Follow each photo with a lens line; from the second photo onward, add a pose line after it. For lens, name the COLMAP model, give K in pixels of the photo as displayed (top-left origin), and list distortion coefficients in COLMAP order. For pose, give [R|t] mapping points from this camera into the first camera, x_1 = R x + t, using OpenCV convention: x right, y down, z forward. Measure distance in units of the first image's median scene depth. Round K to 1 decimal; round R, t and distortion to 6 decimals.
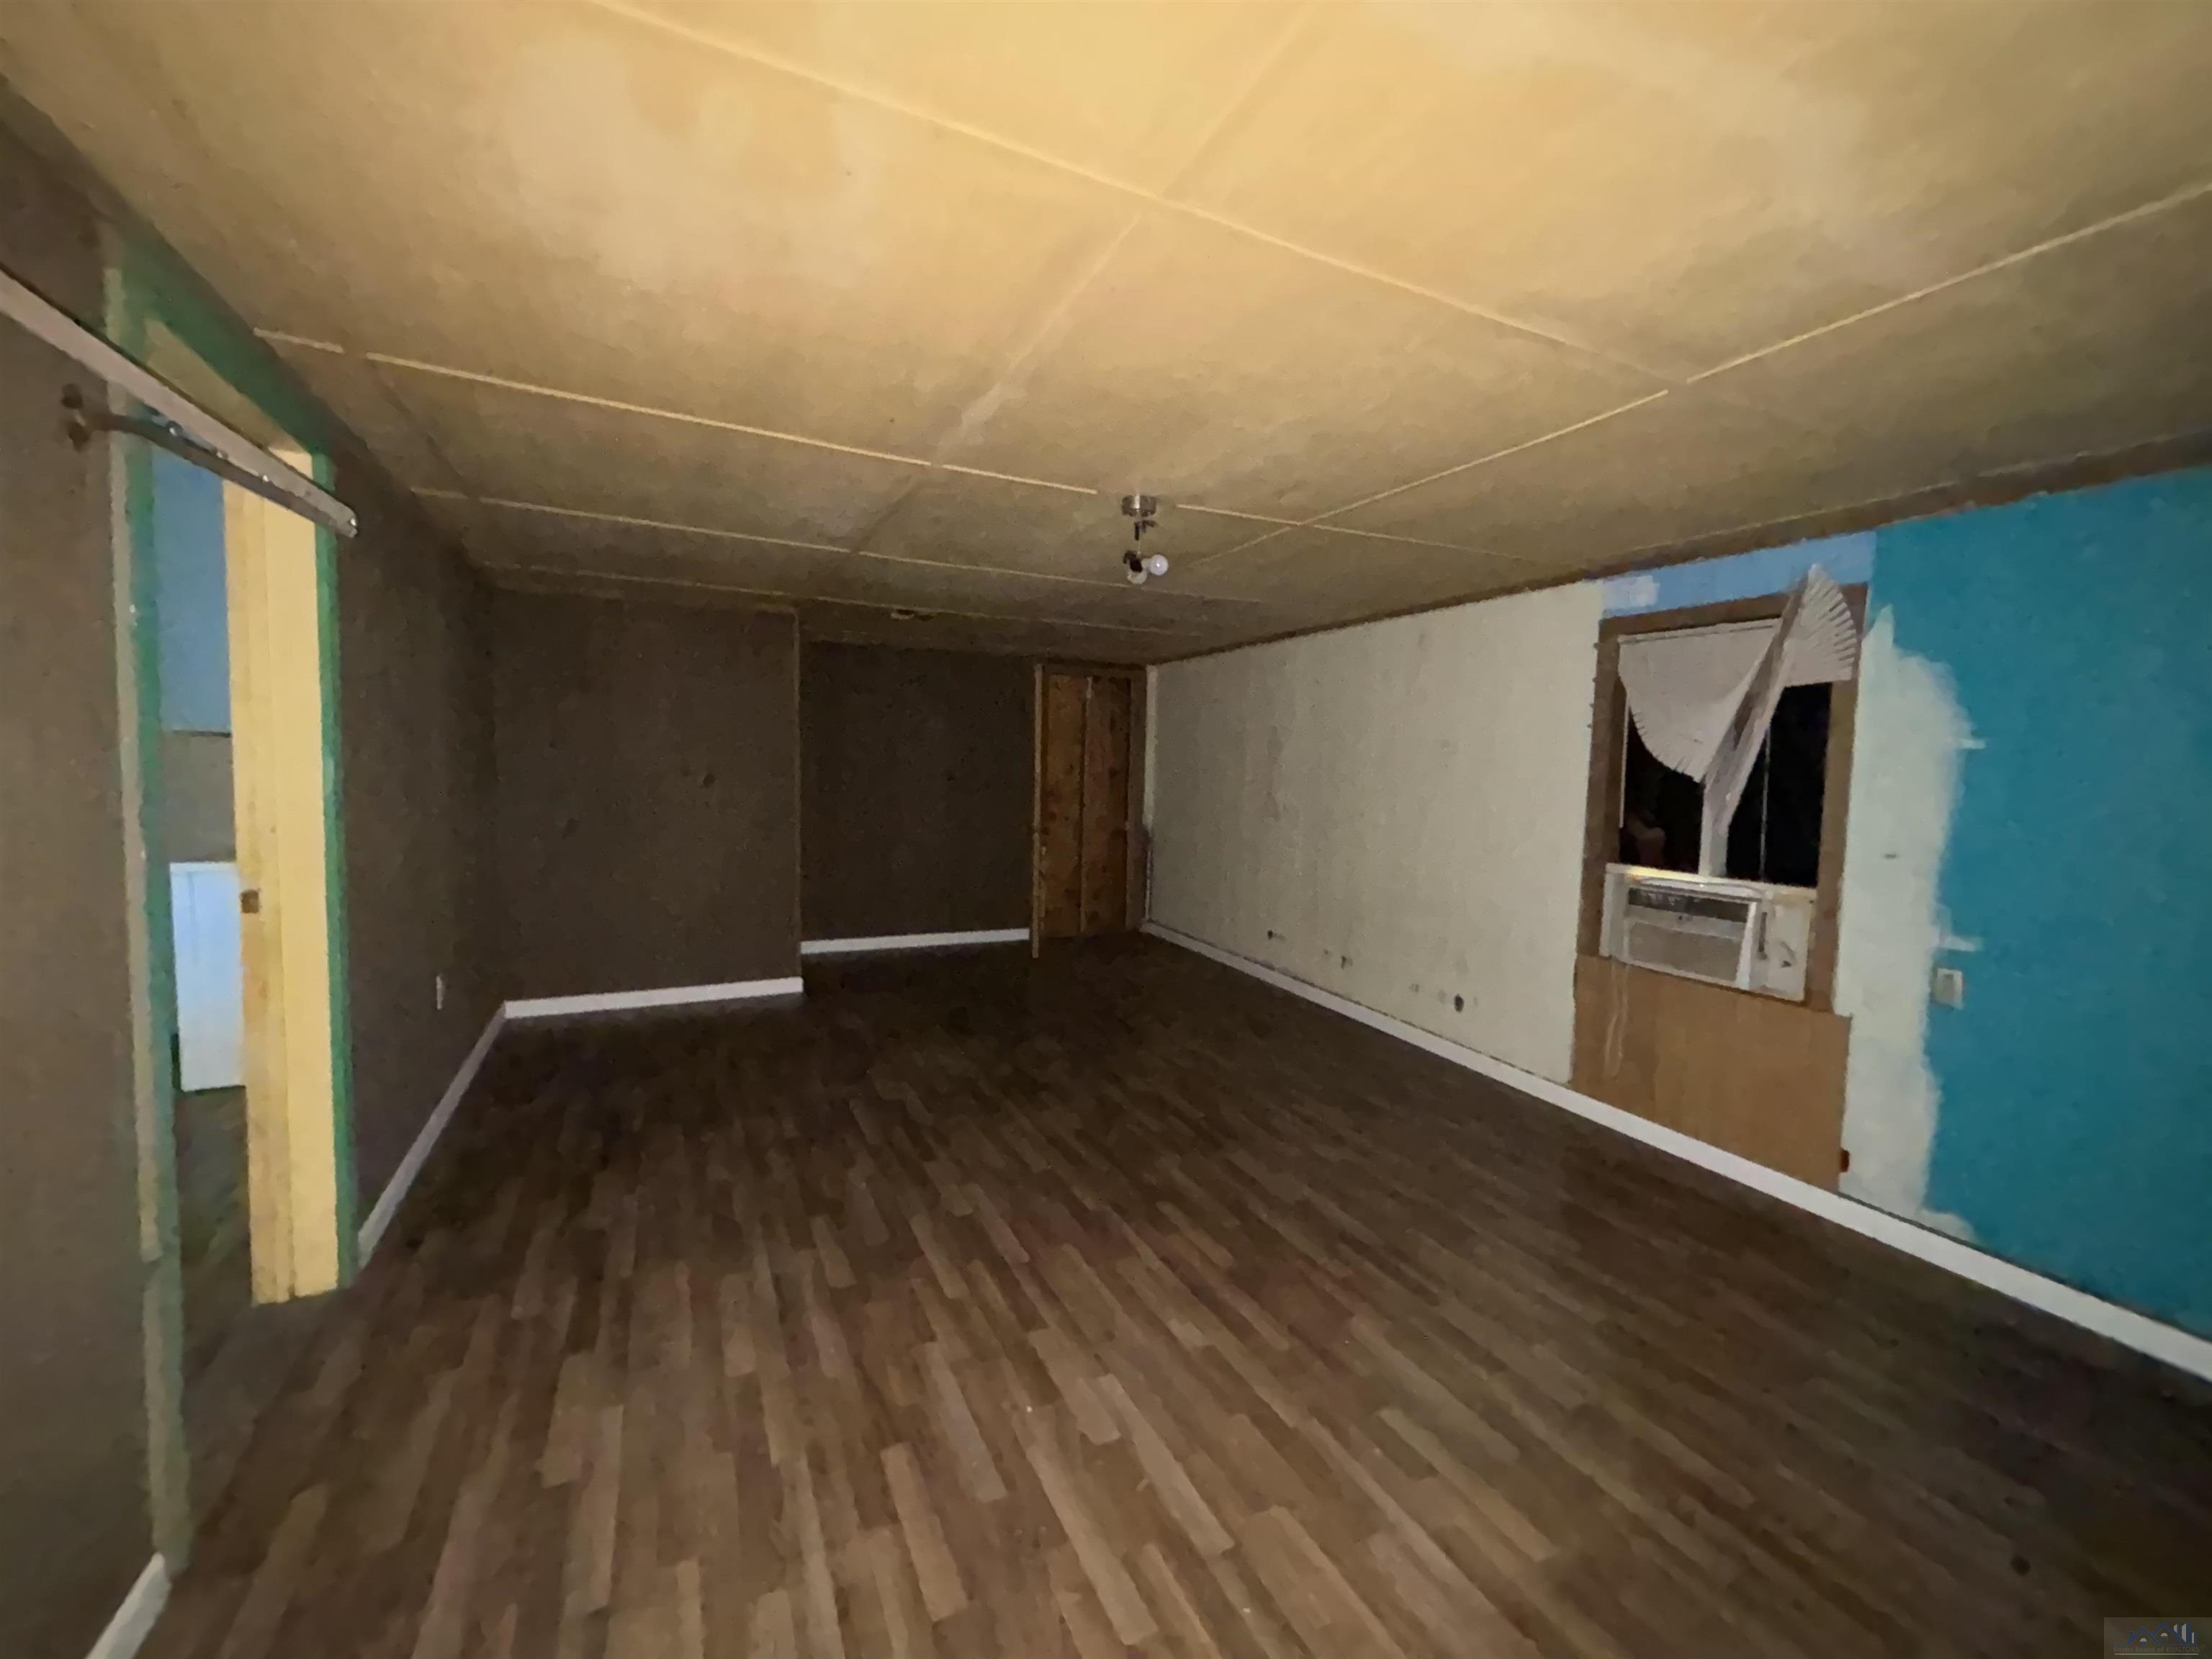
lens RADIAL K [[895.2, 0, 1098.3], [0, 895.2, 824.0], [0, 0, 1]] dist [0.013393, -0.006528]
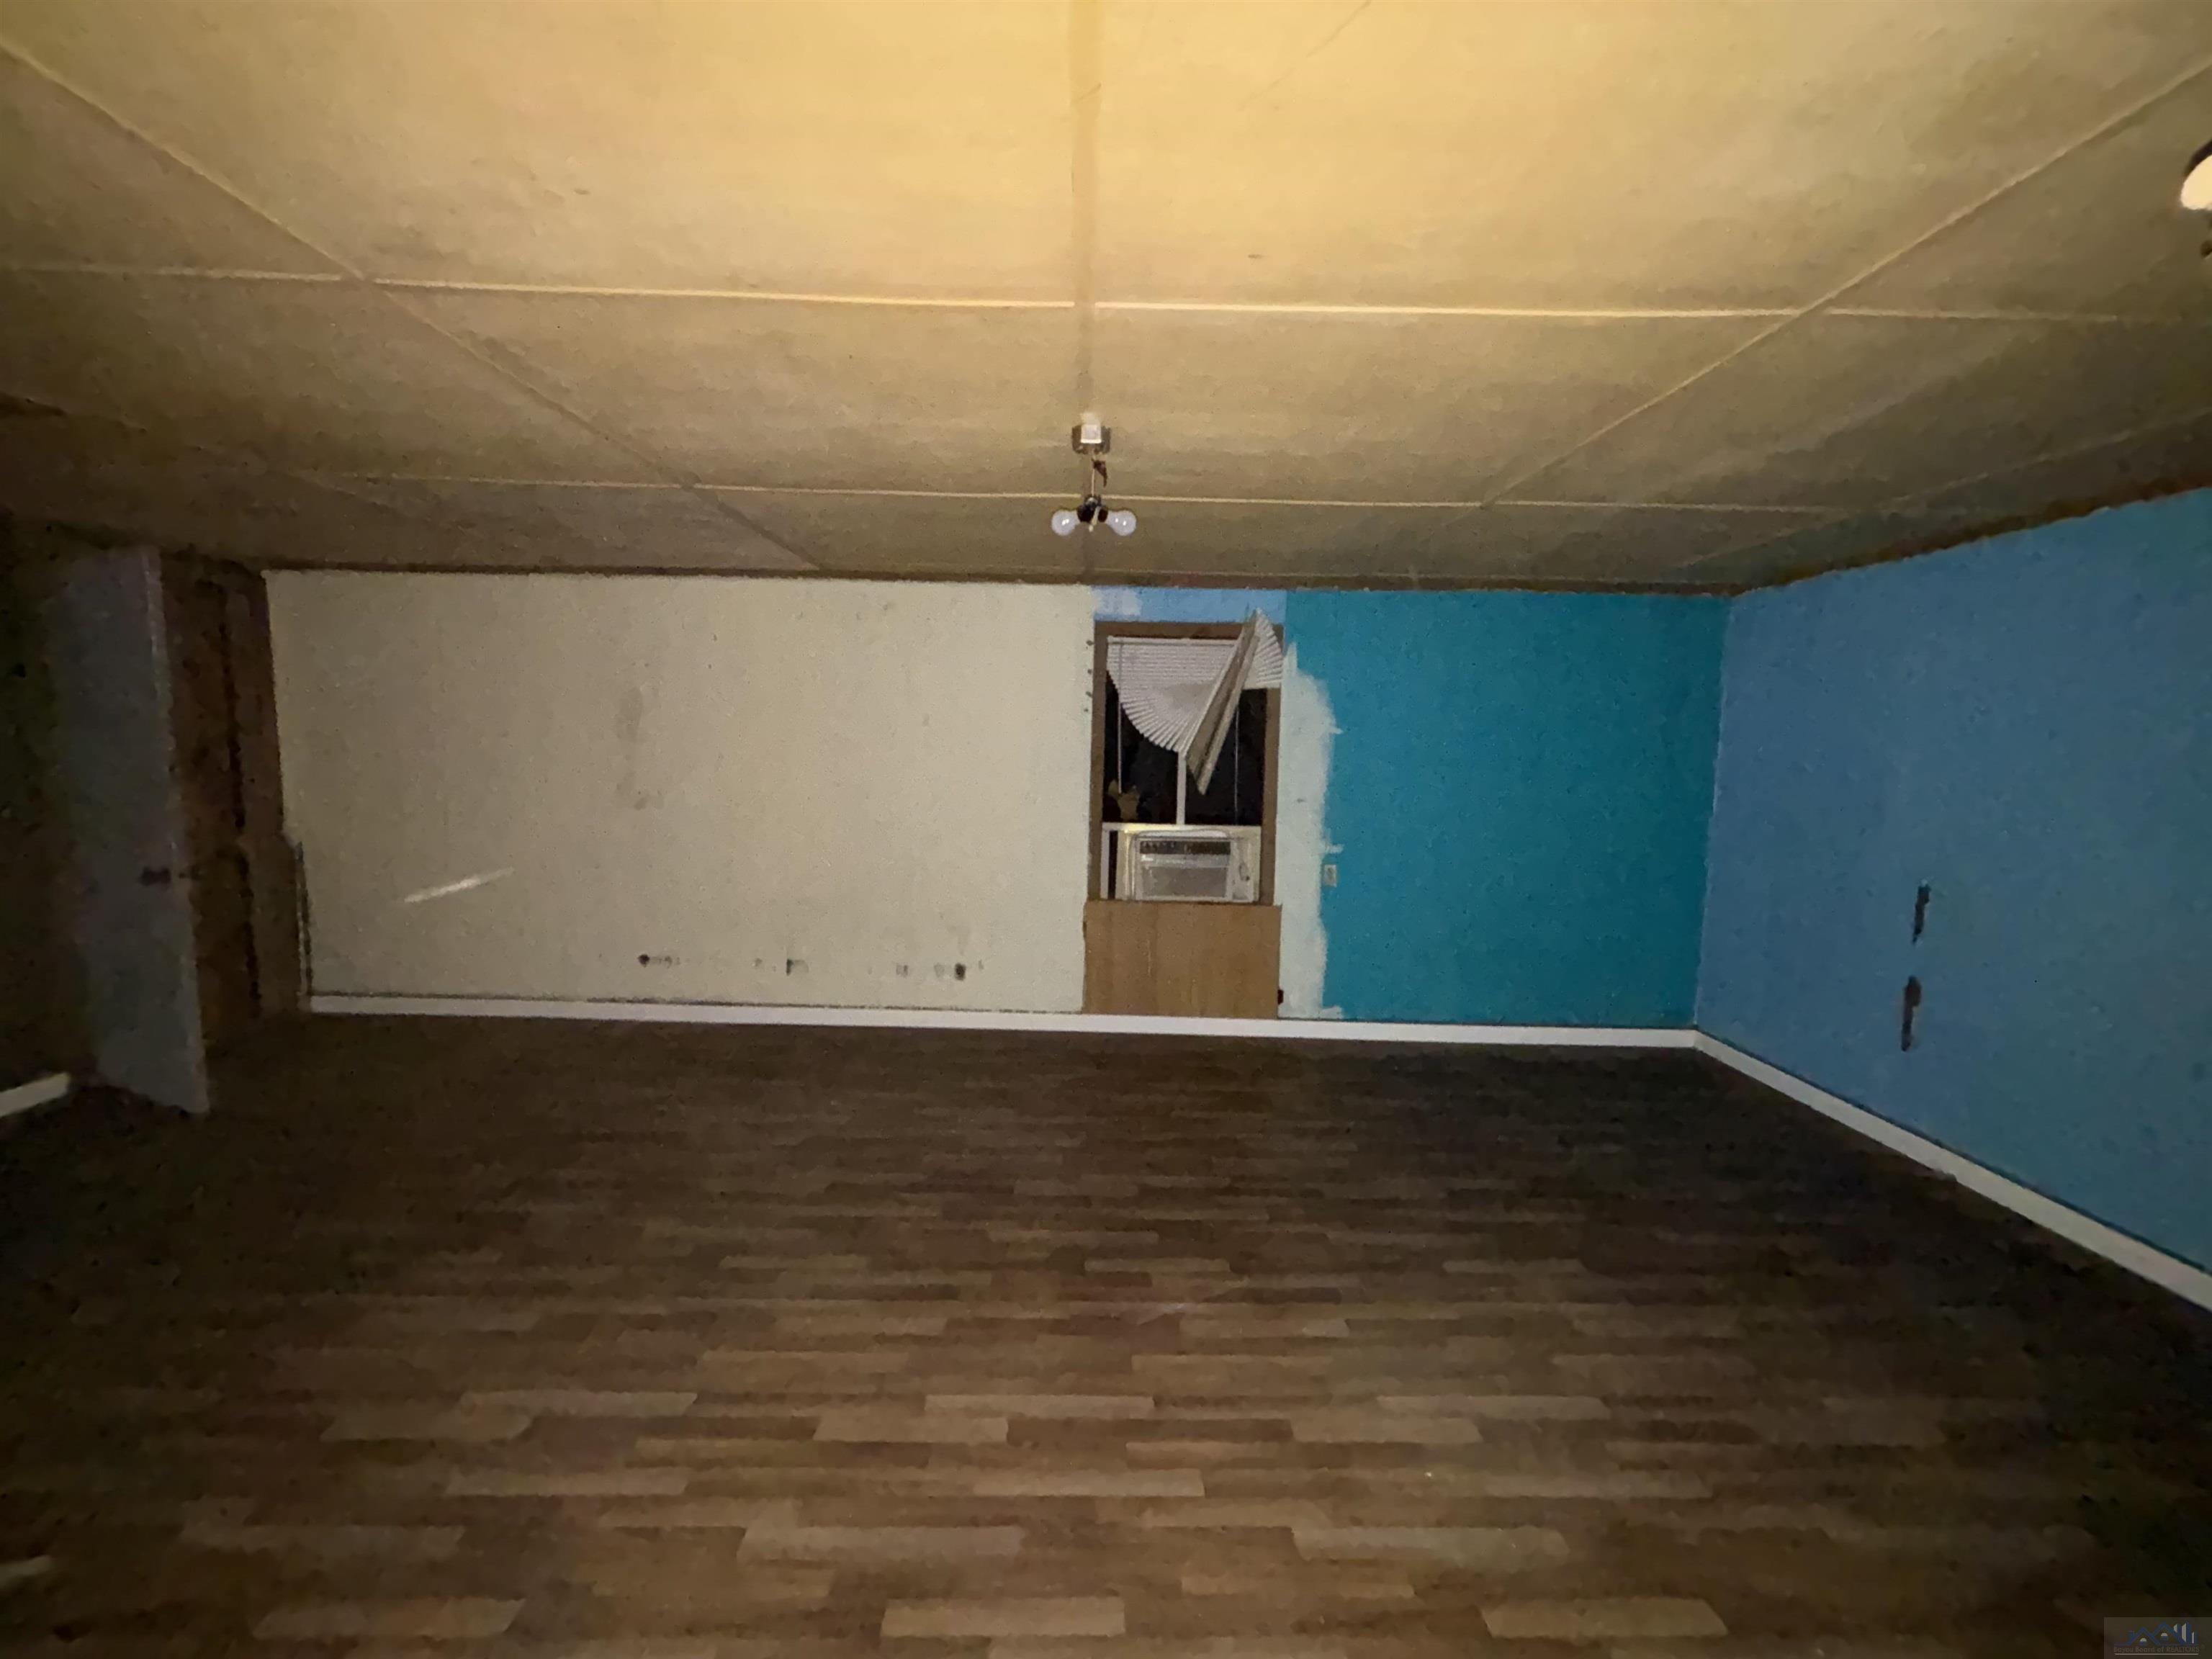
lens RADIAL K [[895.2, 0, 1098.3], [0, 895.2, 824.0], [0, 0, 1]] dist [0.013393, -0.006528]
pose [[0.415214, -0.104308, 0.903724, -0.642458], [0.057057, 0.994435, 0.088563, -0.076118], [-0.907933, 0.014791, 0.418855, 0.597834]]
